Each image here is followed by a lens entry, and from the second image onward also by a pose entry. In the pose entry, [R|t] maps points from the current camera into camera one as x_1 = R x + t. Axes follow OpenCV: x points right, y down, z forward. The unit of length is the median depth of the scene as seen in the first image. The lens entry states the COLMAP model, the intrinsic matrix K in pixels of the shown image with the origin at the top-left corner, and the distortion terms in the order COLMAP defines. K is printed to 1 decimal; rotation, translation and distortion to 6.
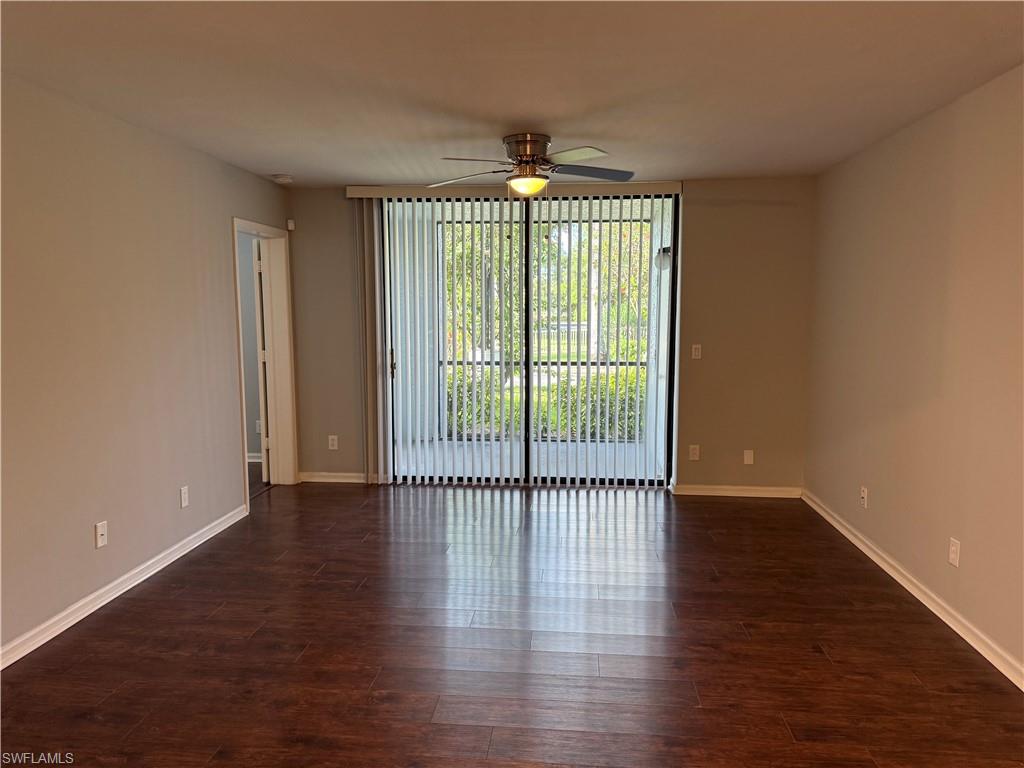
lens RADIAL K [[708.6, 0, 512.0], [0, 708.6, 384.0], [0, 0, 1]] dist [0.129860, -0.128876]
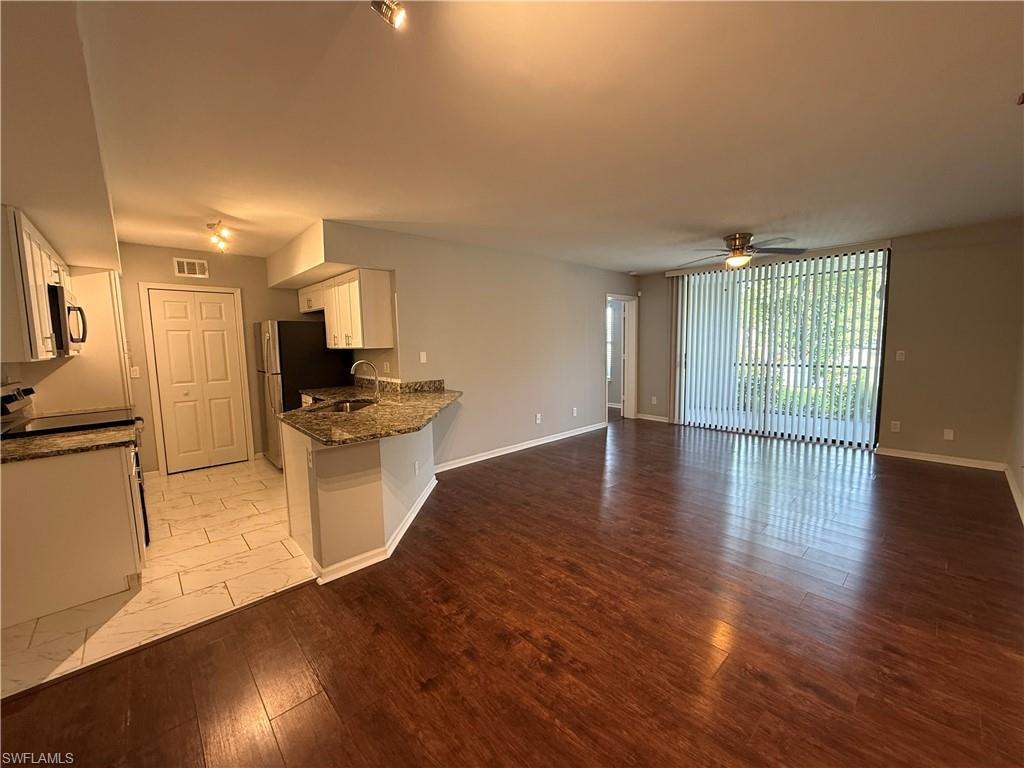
lens RADIAL K [[405.4, 0, 514.3], [0, 405.4, 380.4], [0, 0, 1]] dist [0.000084, 0.000035]
pose [[0.747989, 0.048911, -0.661906, 0.208922], [-0.048839, 0.998633, 0.018603, 0.024687], [0.661912, 0.018412, 0.749356, -0.106749]]
